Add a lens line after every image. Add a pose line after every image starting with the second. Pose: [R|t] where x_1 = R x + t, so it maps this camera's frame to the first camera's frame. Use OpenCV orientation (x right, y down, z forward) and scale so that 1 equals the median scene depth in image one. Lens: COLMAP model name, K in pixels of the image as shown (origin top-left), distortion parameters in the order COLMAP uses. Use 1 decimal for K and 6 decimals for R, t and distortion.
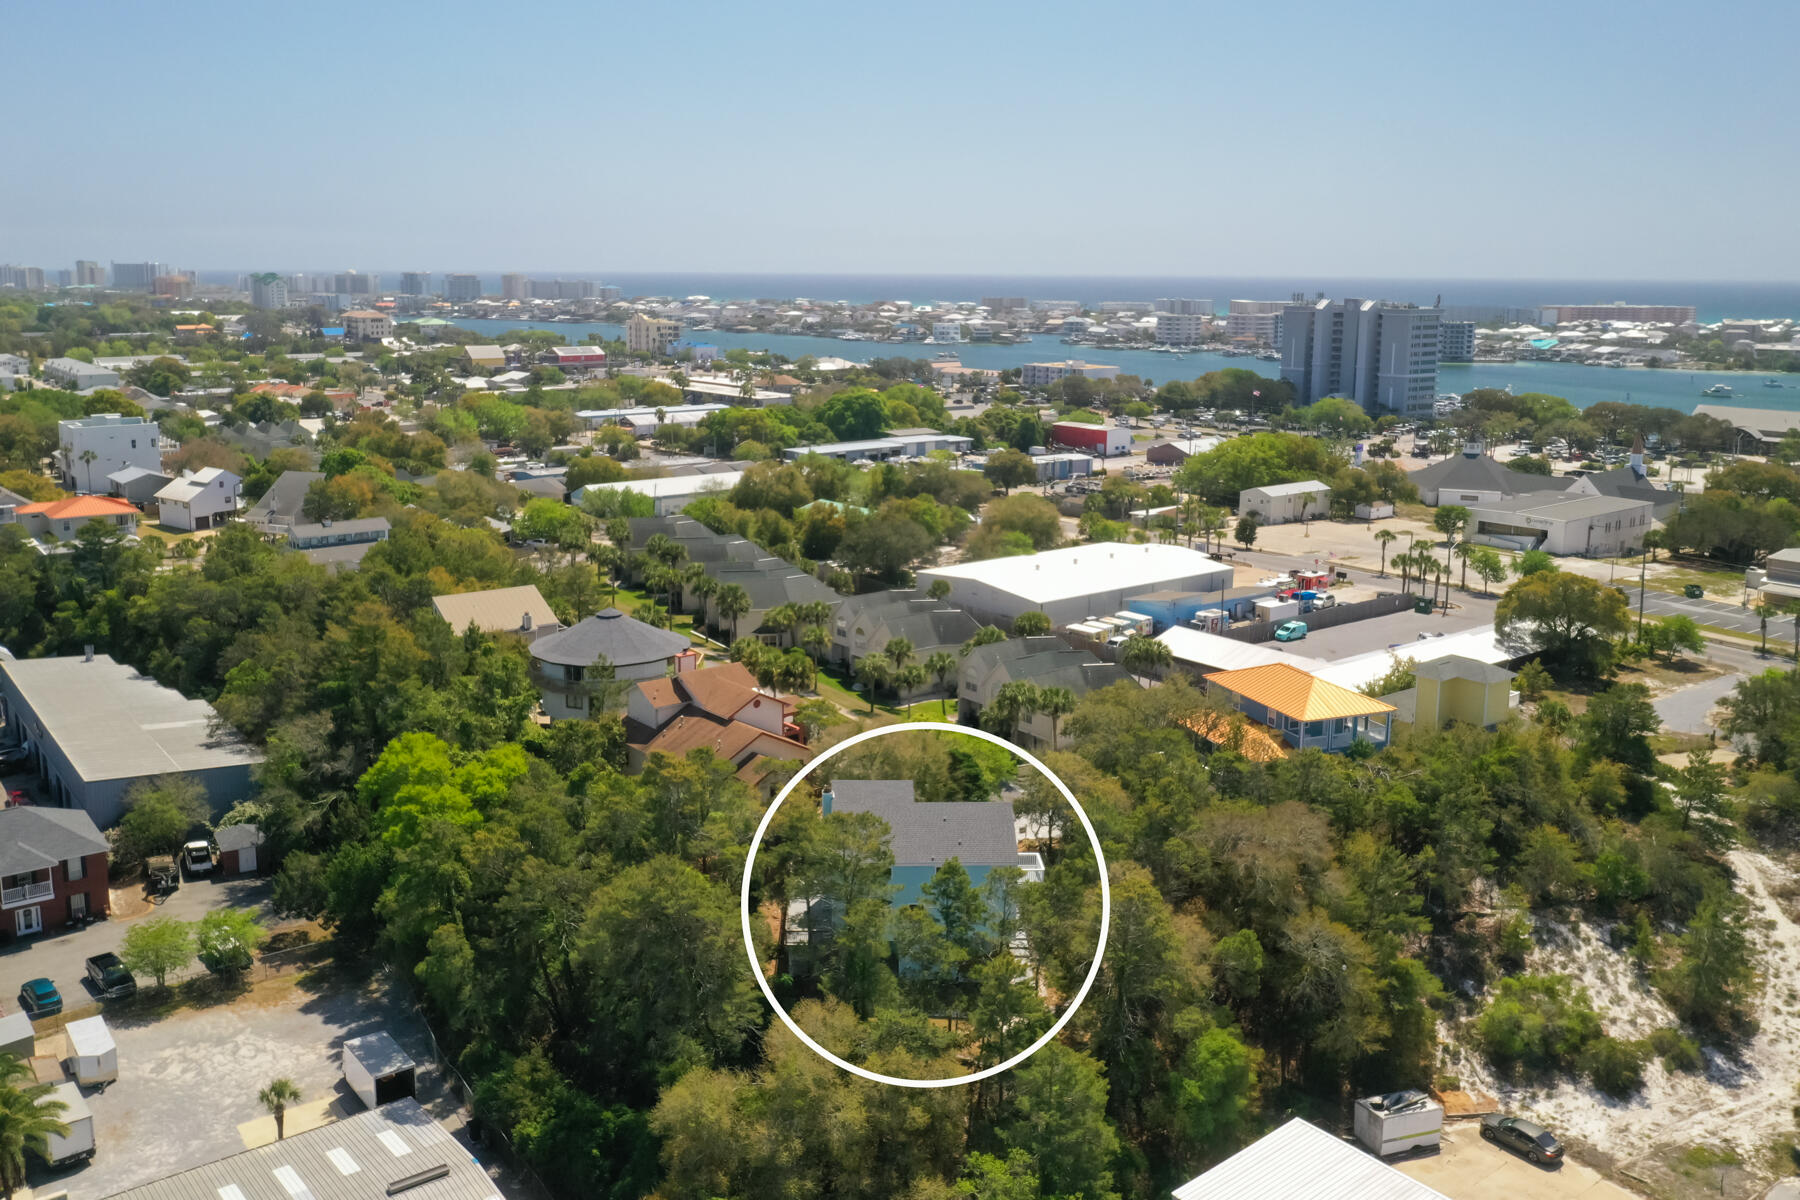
lens RADIAL K [[1498.8, 0, 900.0], [0, 1498.8, 600.0], [0, 0, 1]] dist [0.000886, 0.000035]
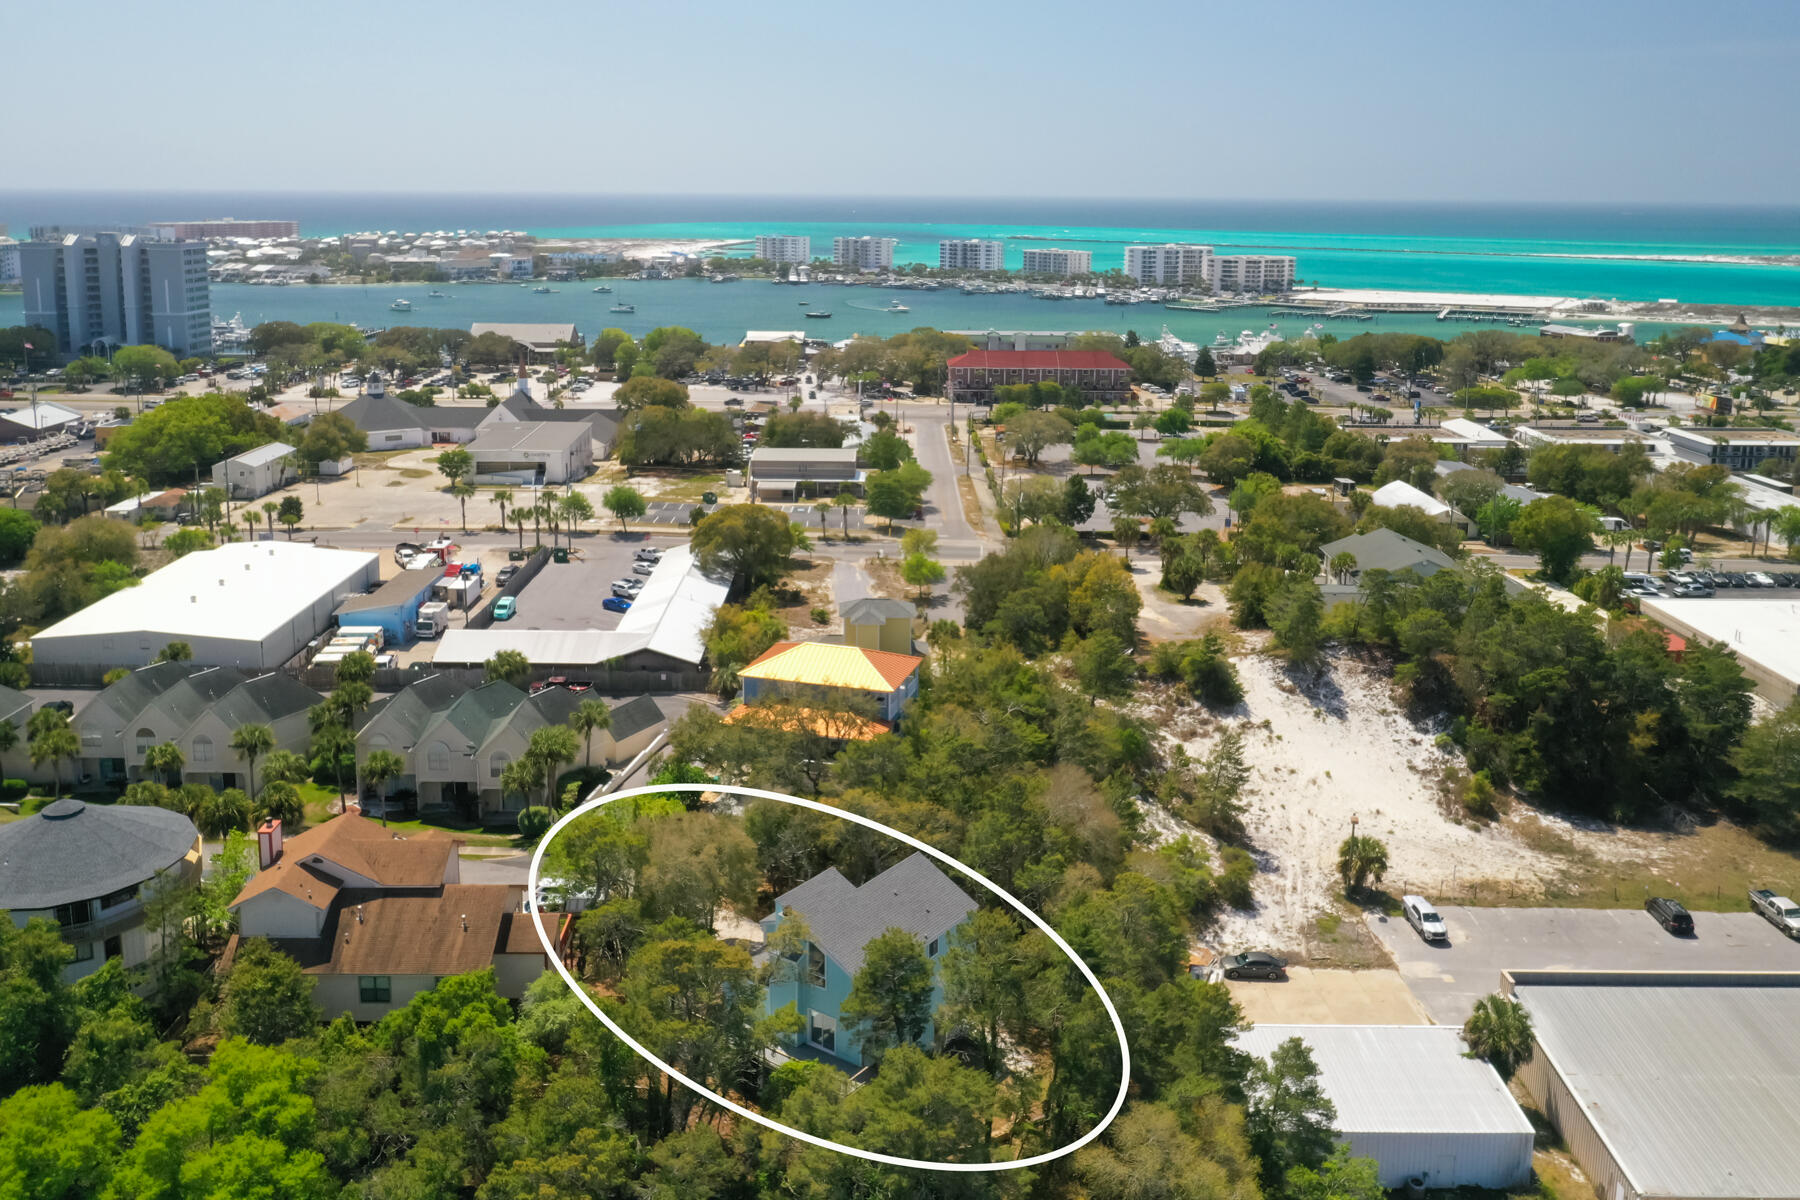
lens RADIAL K [[1435.7, 0, 900.0], [0, 1435.7, 600.0], [0, 0, 1]] dist [0.006060, 0.003462]
pose [[0.631918, -0.215928, 0.744349, -0.112200], [0.166566, 0.975801, 0.141662, -0.030388], [-0.756925, 0.034464, 0.652592, 0.077033]]
